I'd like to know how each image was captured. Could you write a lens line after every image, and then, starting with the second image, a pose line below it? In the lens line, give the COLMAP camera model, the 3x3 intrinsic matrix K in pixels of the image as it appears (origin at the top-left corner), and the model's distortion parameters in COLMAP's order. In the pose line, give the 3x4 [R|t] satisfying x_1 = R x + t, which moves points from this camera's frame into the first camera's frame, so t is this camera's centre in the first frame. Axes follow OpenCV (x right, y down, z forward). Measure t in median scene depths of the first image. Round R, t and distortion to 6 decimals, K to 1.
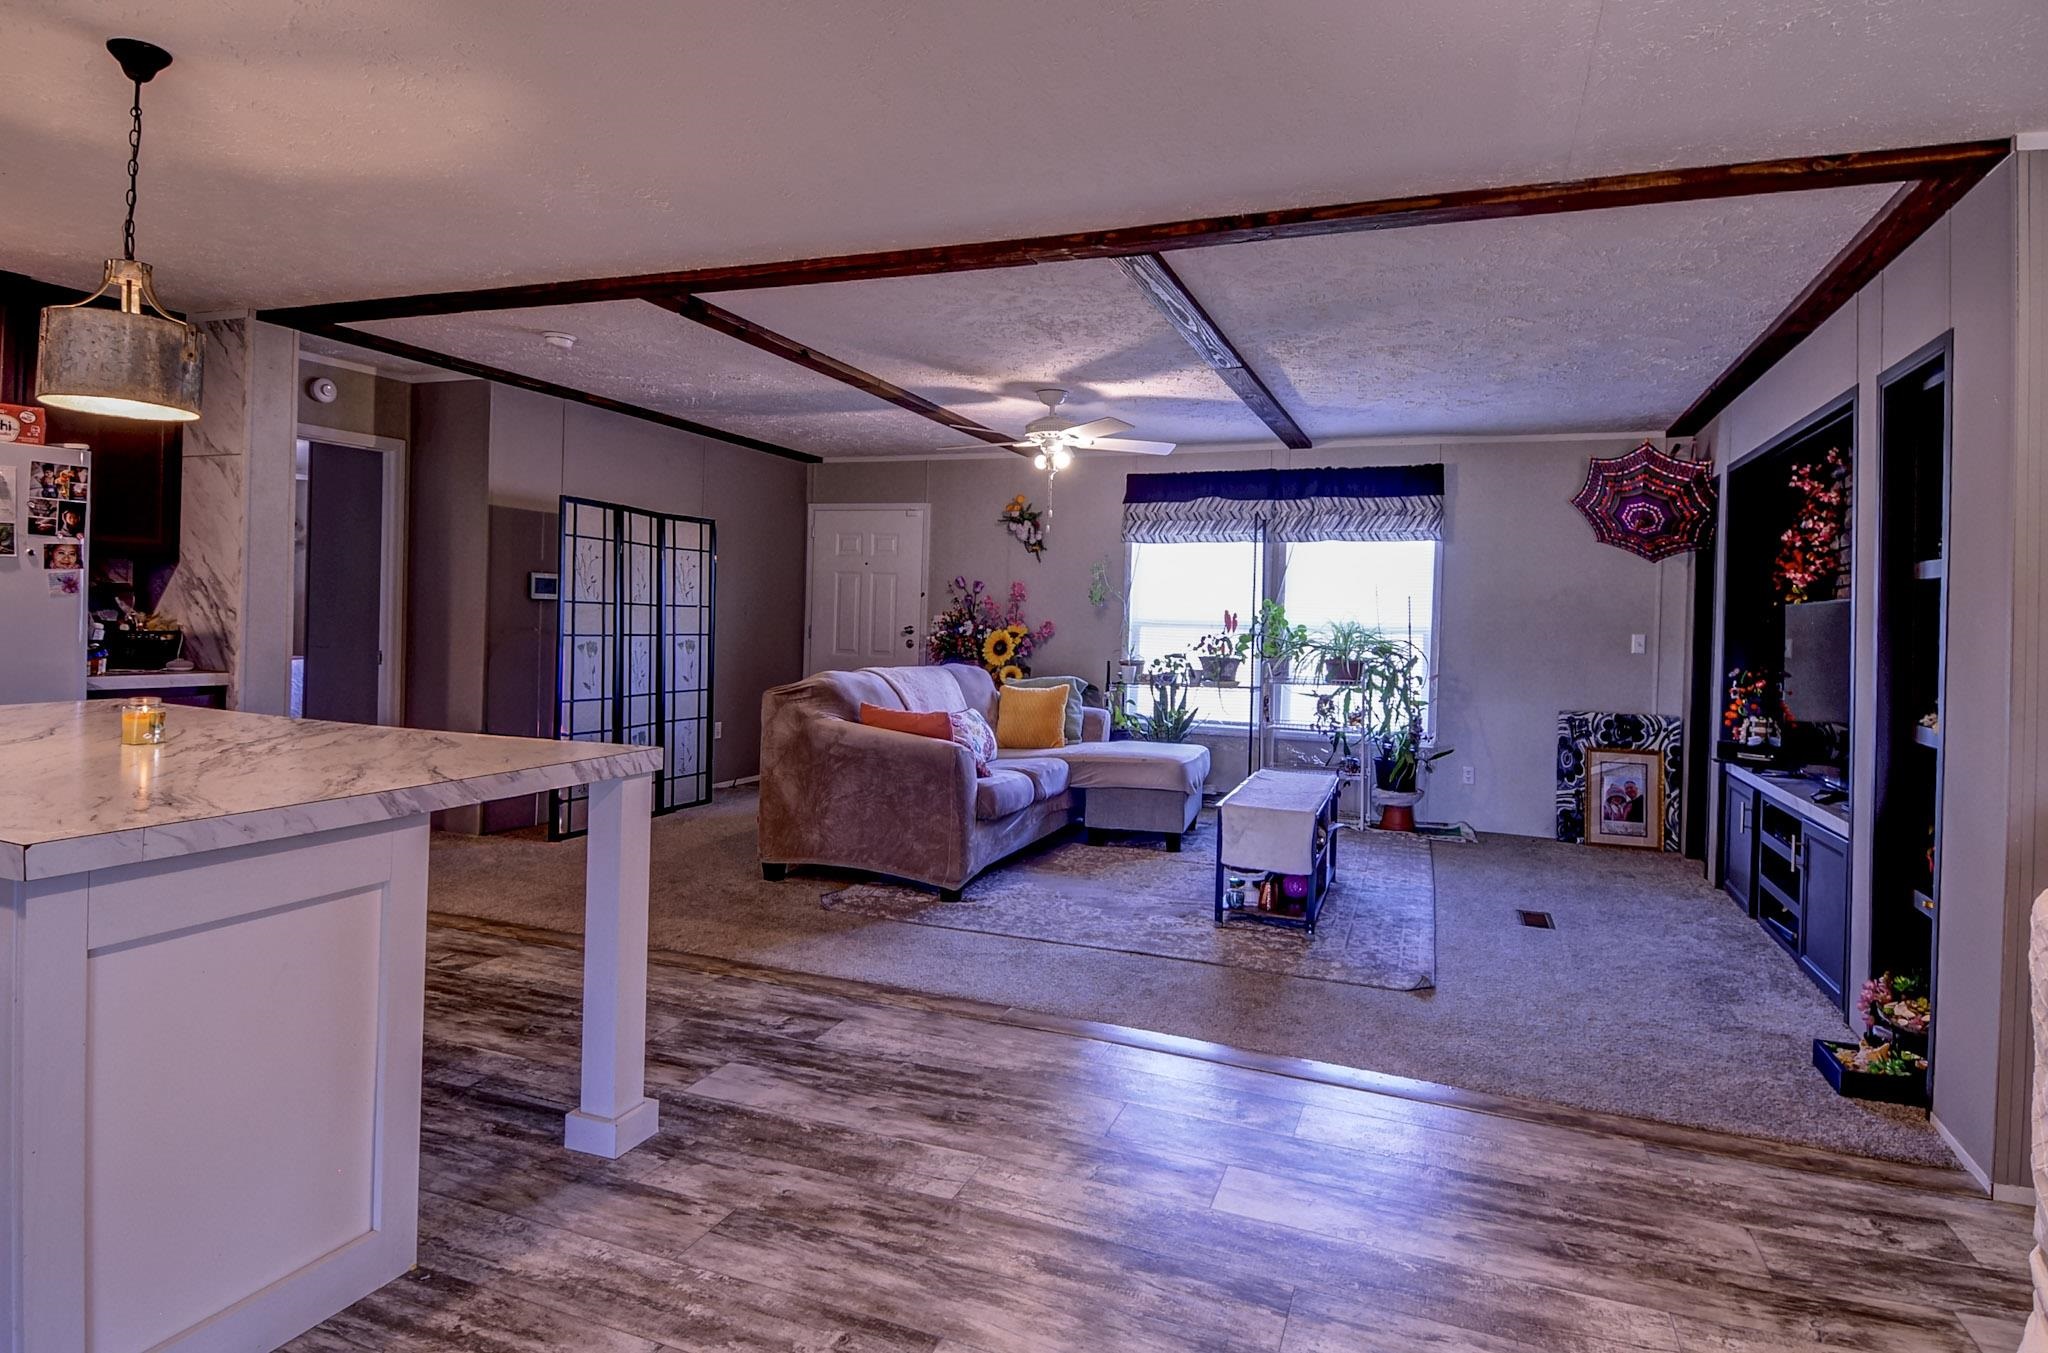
lens RADIAL K [[1092.3, 0, 1022.7], [0, 1092.3, 627.0], [0, 0, 1]] dist [0.053668, -0.053342]
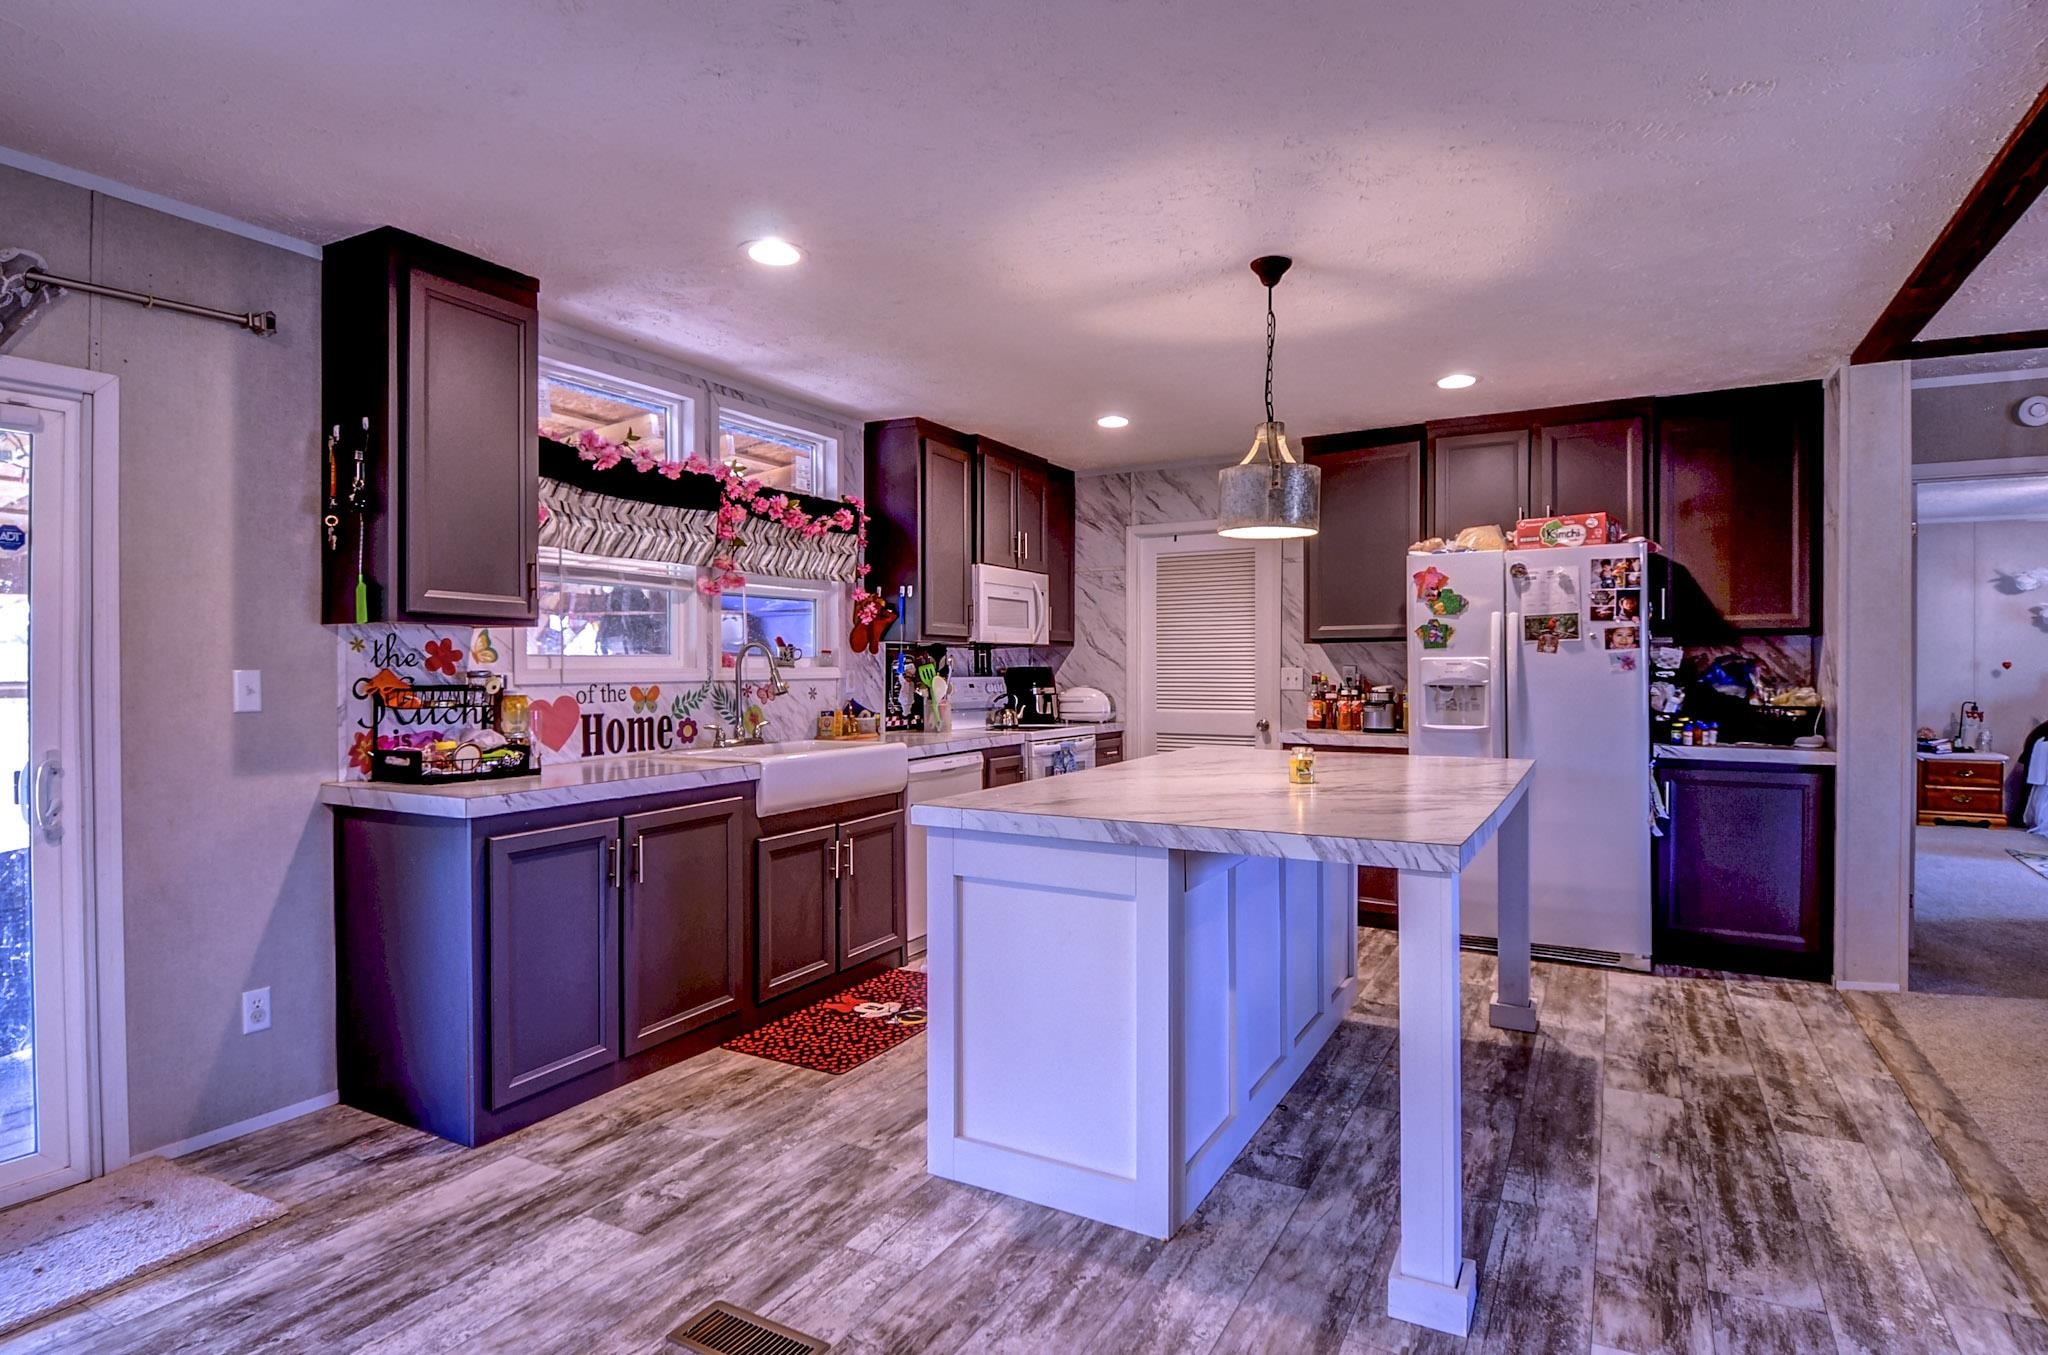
lens RADIAL K [[1063.1, 0, 1025.1], [0, 1063.1, 675.4], [0, 0, 1]] dist [0.044518, -0.049435]
pose [[-0.131113, -0.019952, -0.991167, 0.197171], [-0.013276, 0.999743, -0.018369, 0.002458], [0.991279, 0.010750, -0.131344, 0.327157]]
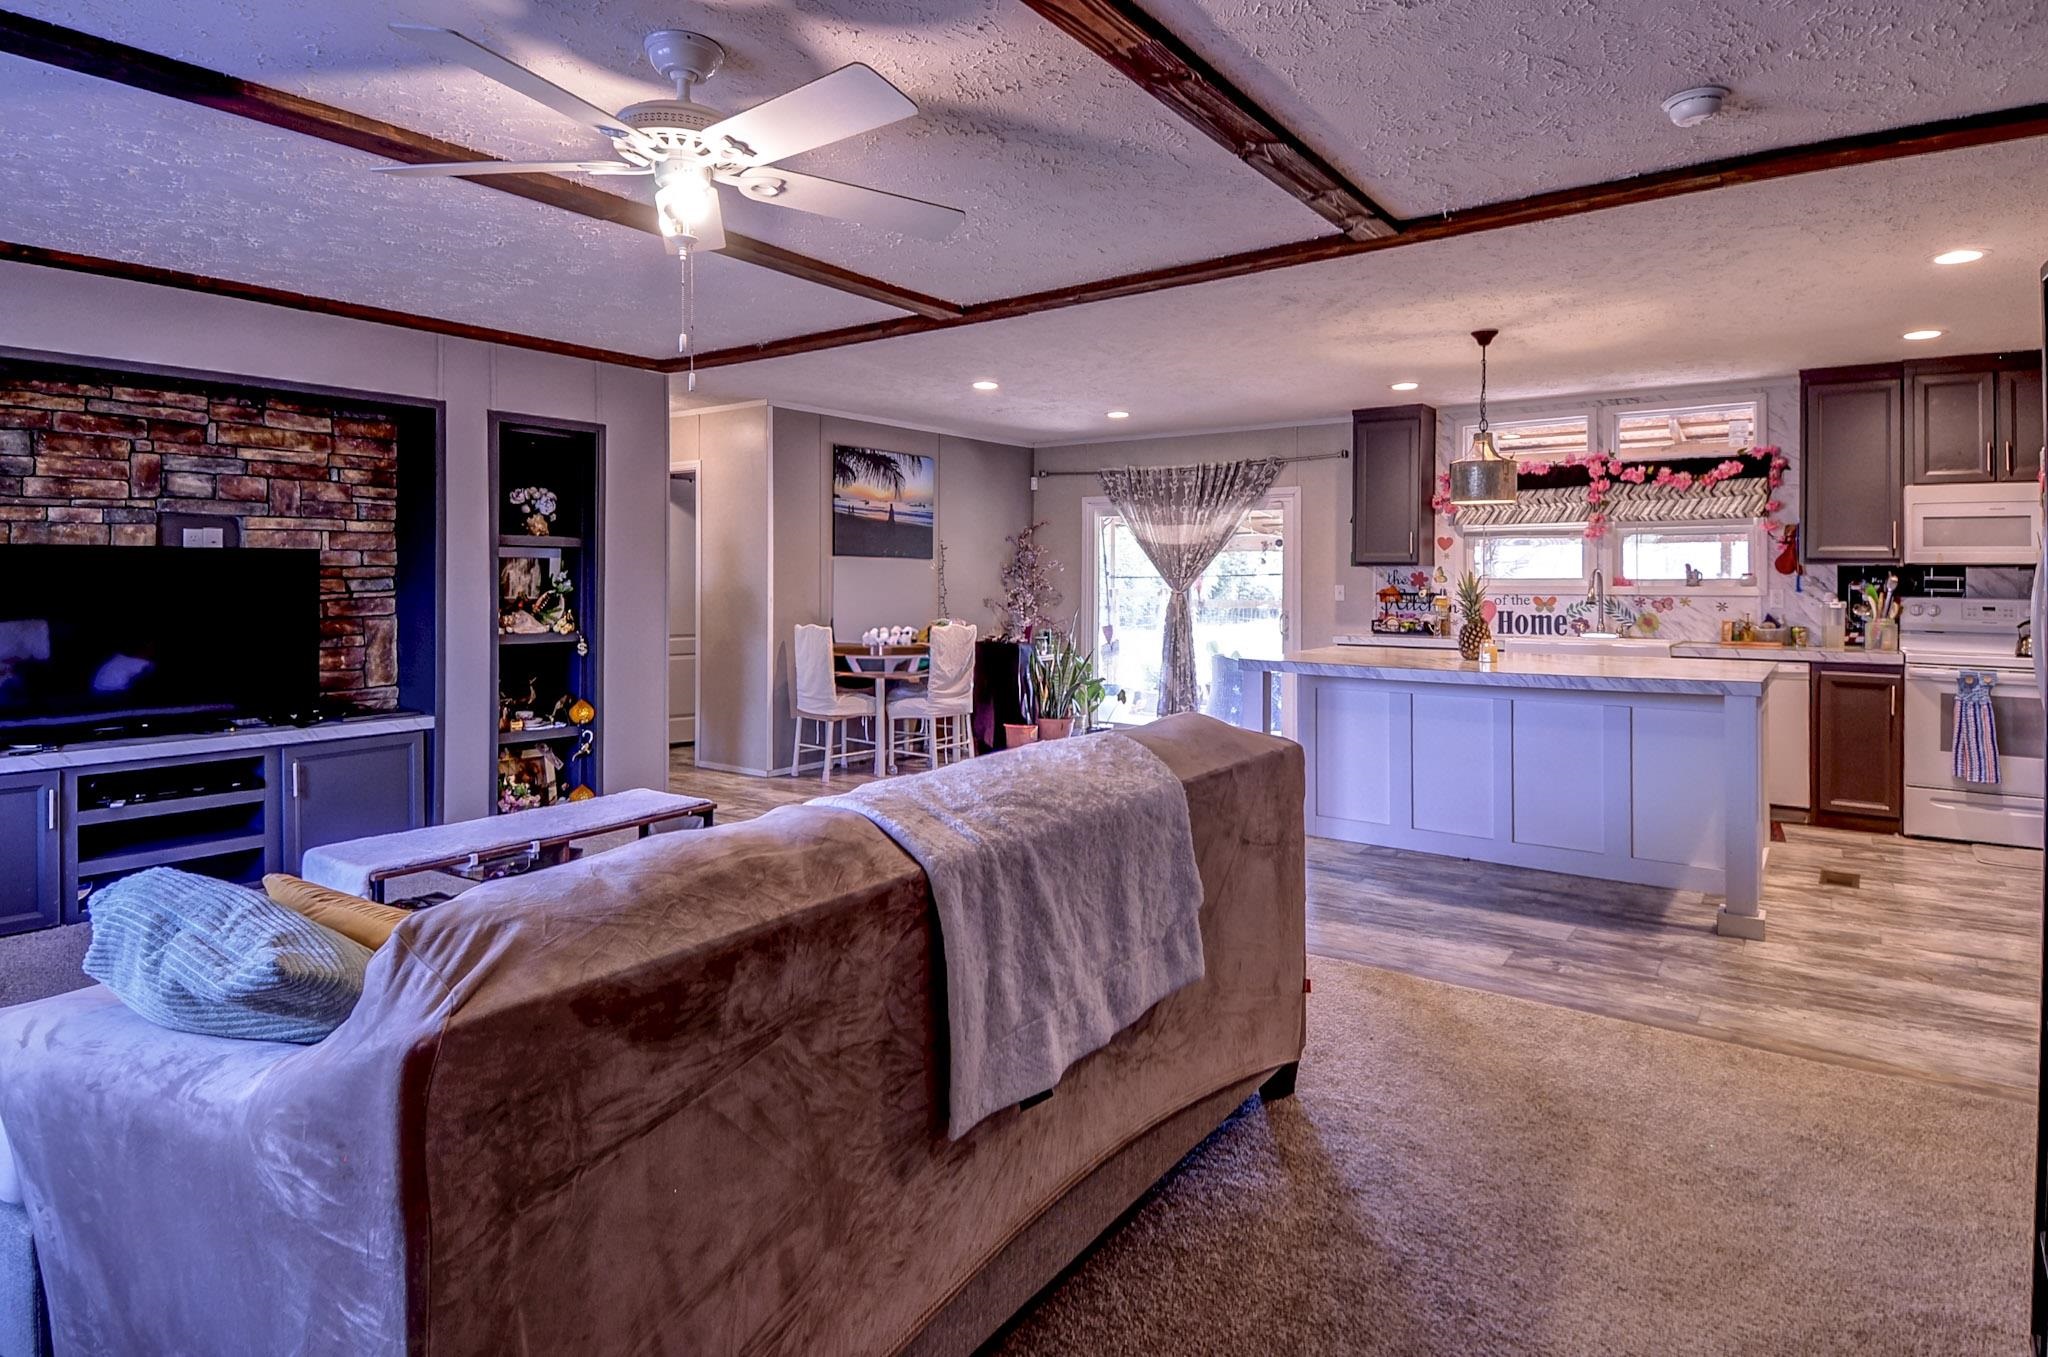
lens RADIAL K [[1107.7, 0, 1043.8], [0, 1107.7, 576.2], [0, 0, 1]] dist [0.057340, -0.057454]
pose [[-0.968891, -0.030429, 0.245608, -0.195165], [-0.027611, 0.999508, 0.014911, -0.023404], [-0.245941, 0.007666, -0.969254, 1.243369]]
